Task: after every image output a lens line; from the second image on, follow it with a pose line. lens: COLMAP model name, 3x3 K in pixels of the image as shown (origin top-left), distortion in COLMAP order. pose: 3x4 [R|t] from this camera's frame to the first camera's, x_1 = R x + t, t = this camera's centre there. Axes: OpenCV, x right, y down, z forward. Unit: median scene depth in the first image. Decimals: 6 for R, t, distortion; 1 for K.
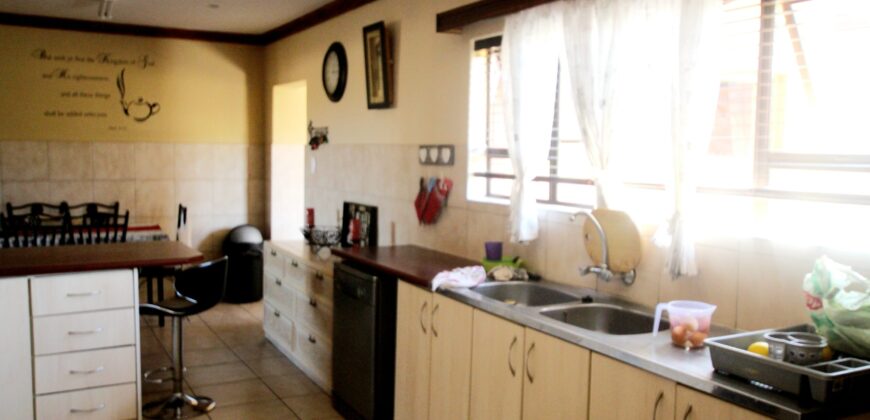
lens RADIAL K [[744.3, 0, 435.0], [0, 744.3, 211.0], [0, 0, 1]] dist [0.010411, 0.013702]
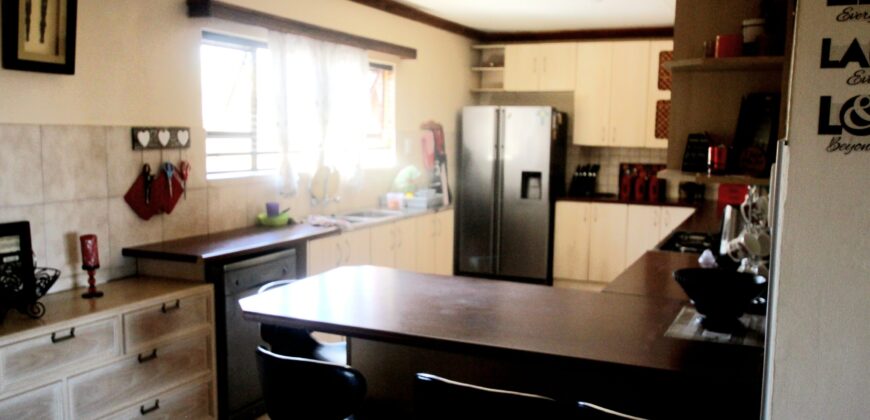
lens RADIAL K [[744.3, 0, 433.9], [0, 744.3, 212.1], [0, 0, 1]] dist [0.010411, 0.013702]
pose [[-0.580155, -0.109604, 0.807098, -0.969658], [0.047390, 0.984684, 0.167785, -0.126742], [-0.813126, 0.135590, -0.566076, 1.289391]]
